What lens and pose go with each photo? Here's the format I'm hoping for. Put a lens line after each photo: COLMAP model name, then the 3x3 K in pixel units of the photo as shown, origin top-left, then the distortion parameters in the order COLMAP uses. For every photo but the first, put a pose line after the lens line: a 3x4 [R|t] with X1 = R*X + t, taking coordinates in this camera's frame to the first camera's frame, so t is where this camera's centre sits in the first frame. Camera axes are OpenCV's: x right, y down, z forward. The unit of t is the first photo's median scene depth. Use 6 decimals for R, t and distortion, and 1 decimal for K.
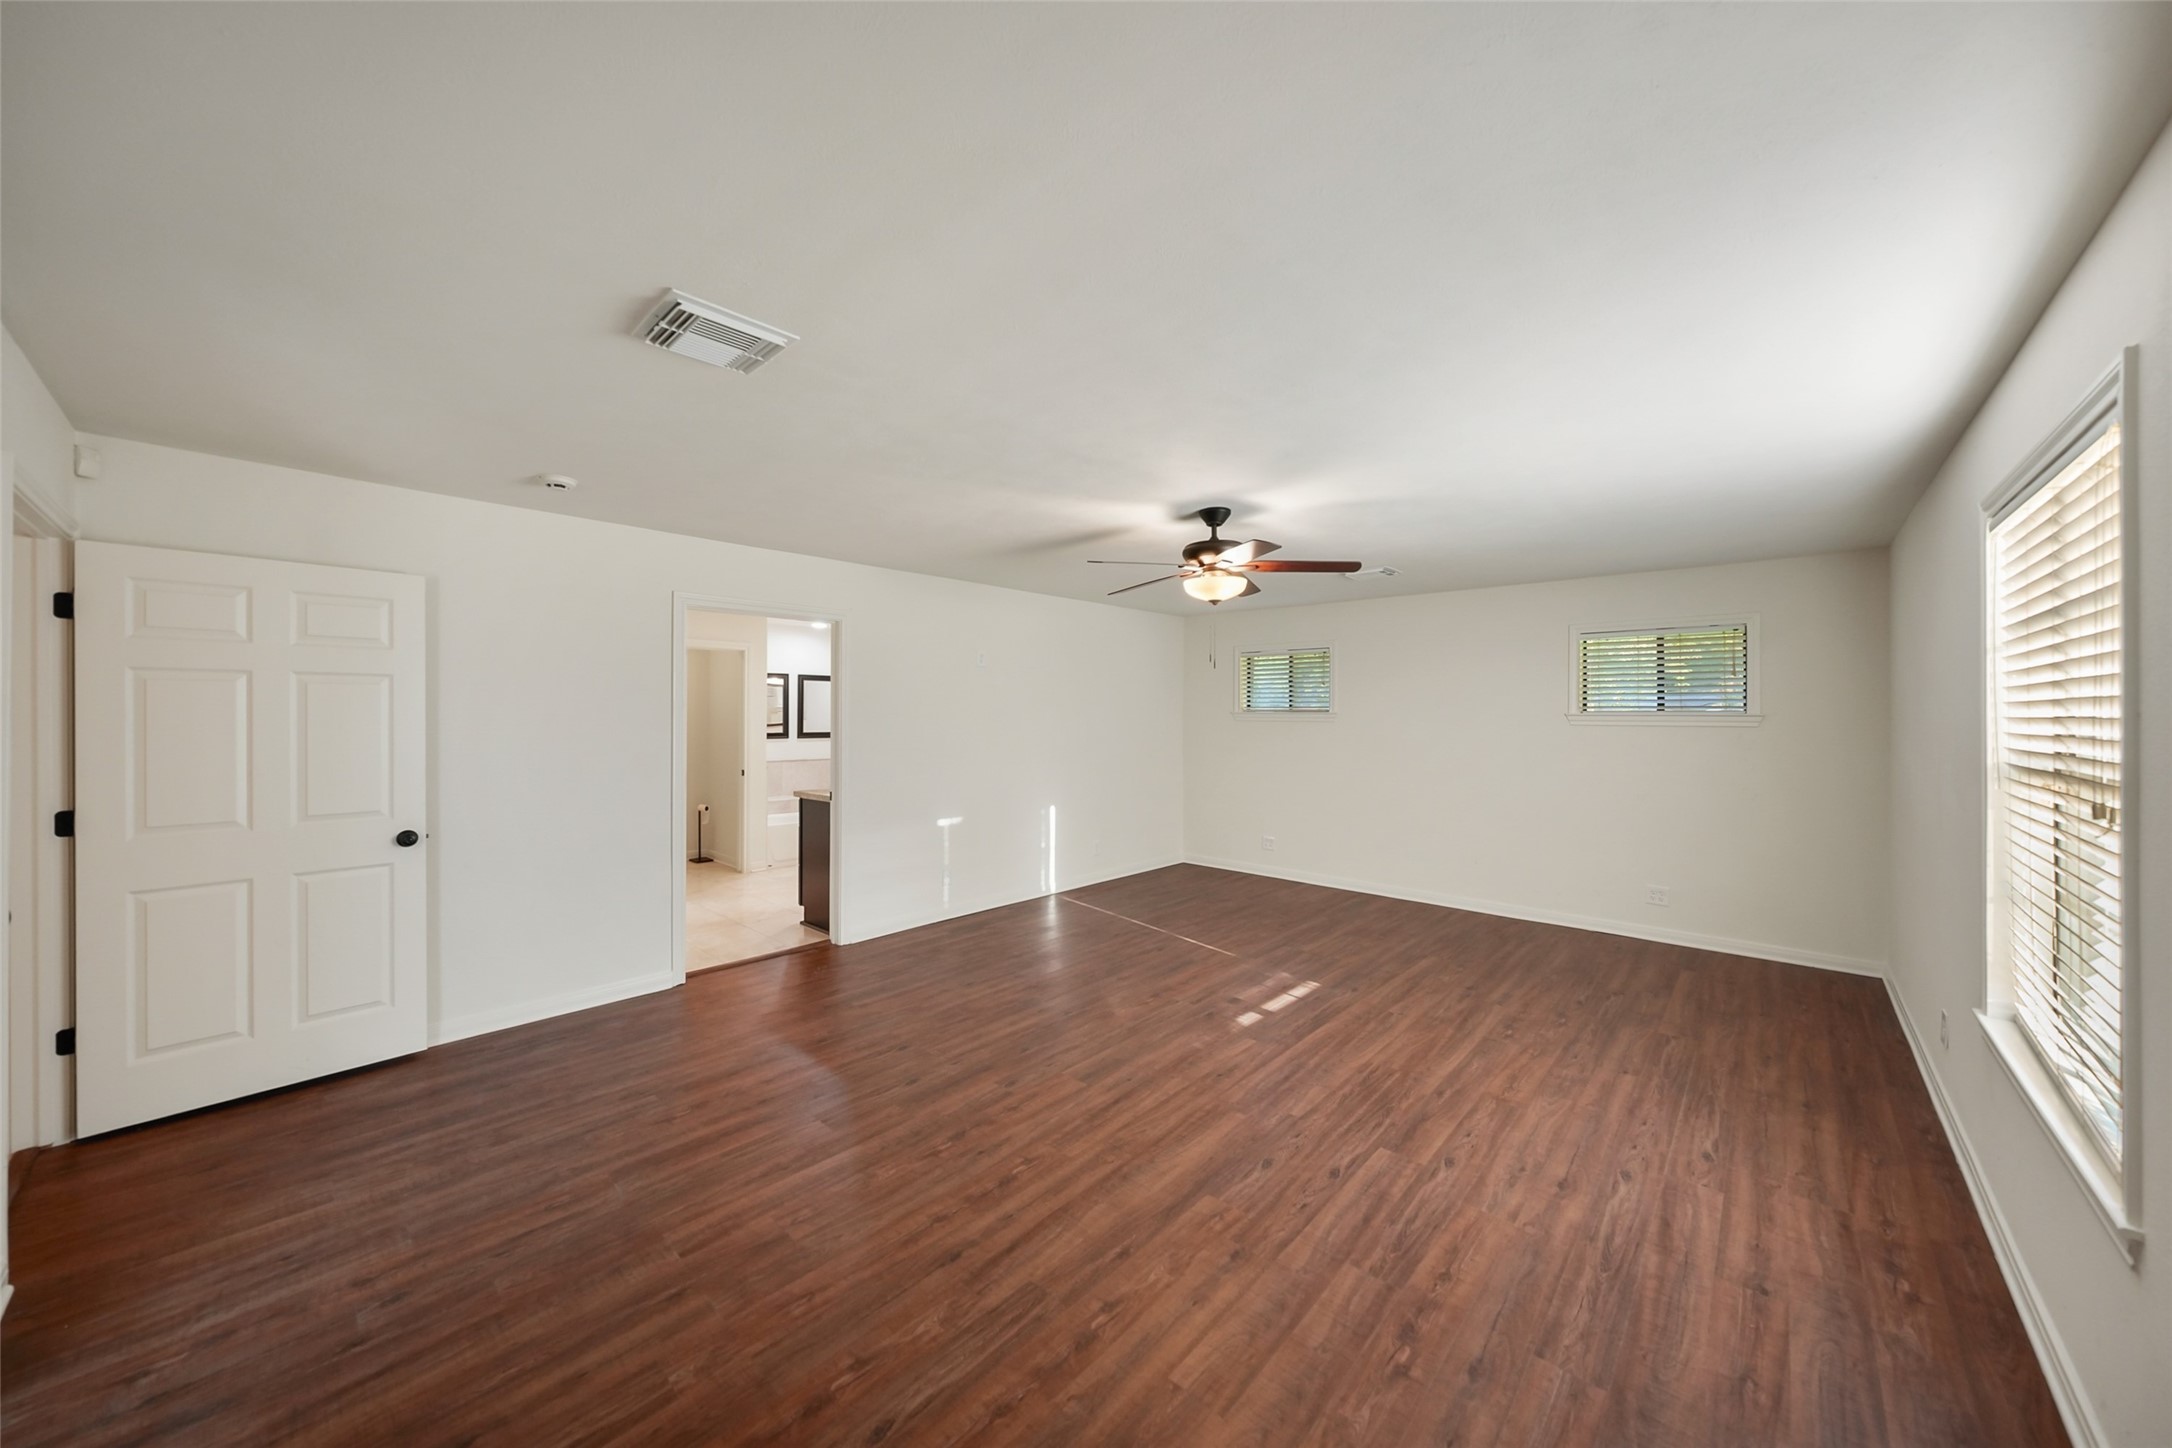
lens RADIAL K [[770.5, 0, 1085.5], [0, 770.5, 716.2], [0, 0, 1]] dist [-0.003010, -0.000698]
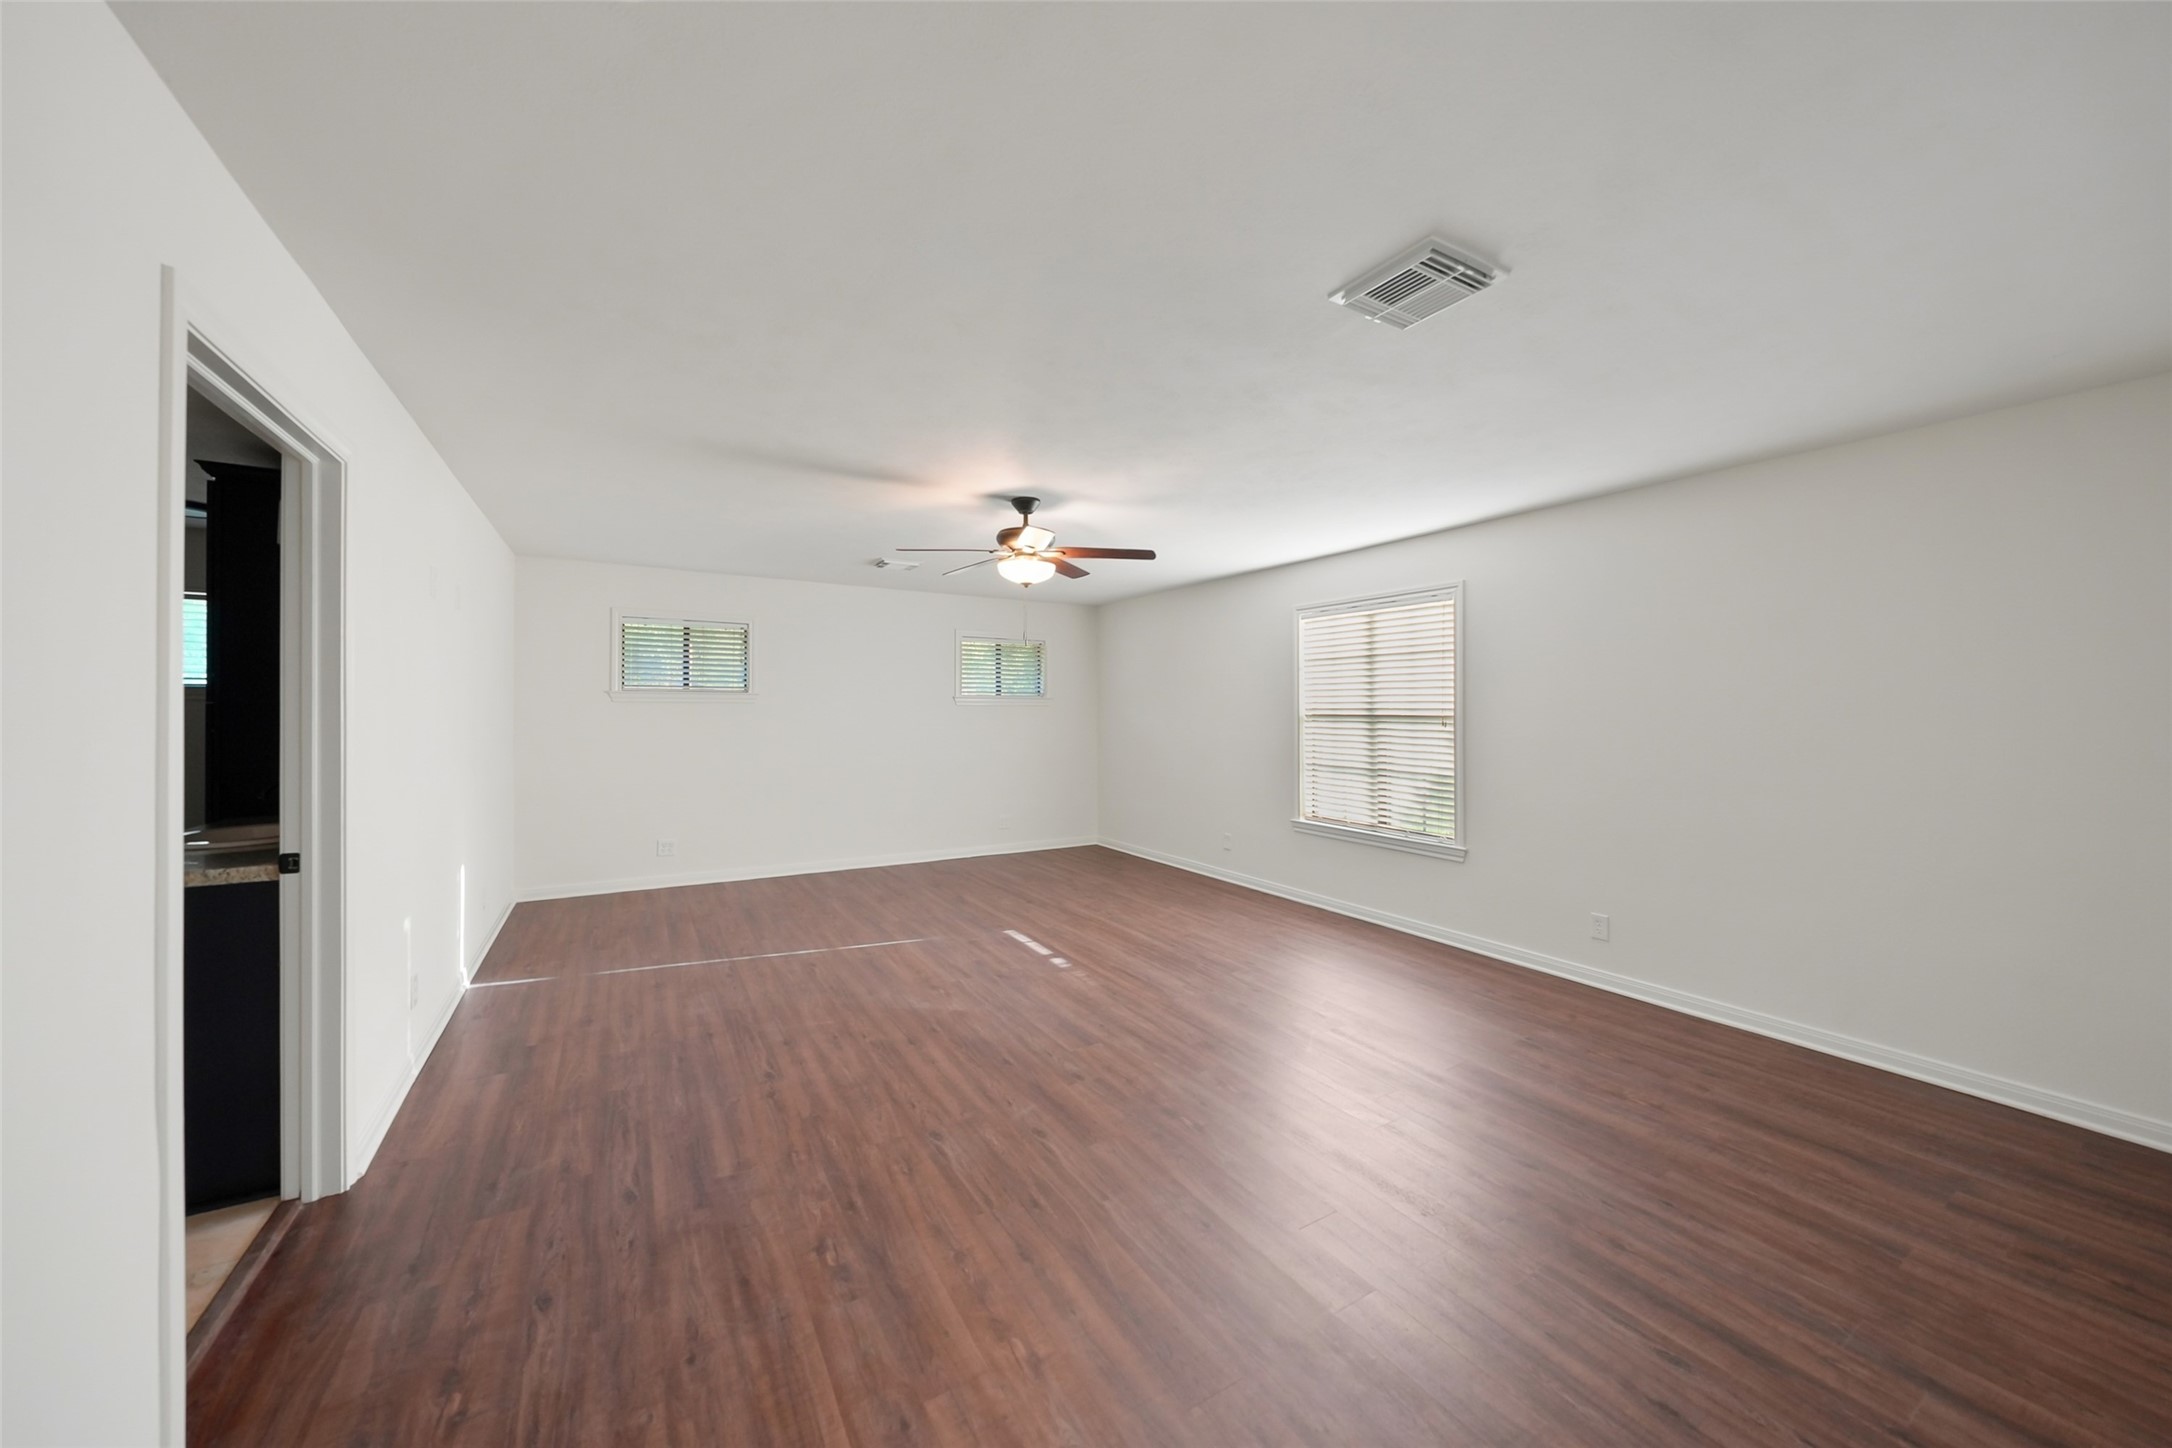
lens RADIAL K [[770.5, 0, 1082.7], [0, 770.5, 718.9], [0, 0, 1]] dist [-0.003010, -0.000698]
pose [[0.275693, -0.015787, 0.961116, -0.850801], [0.003258, 0.999875, 0.015490, 0.022061], [-0.961240, -0.001140, 0.275710, 0.631583]]
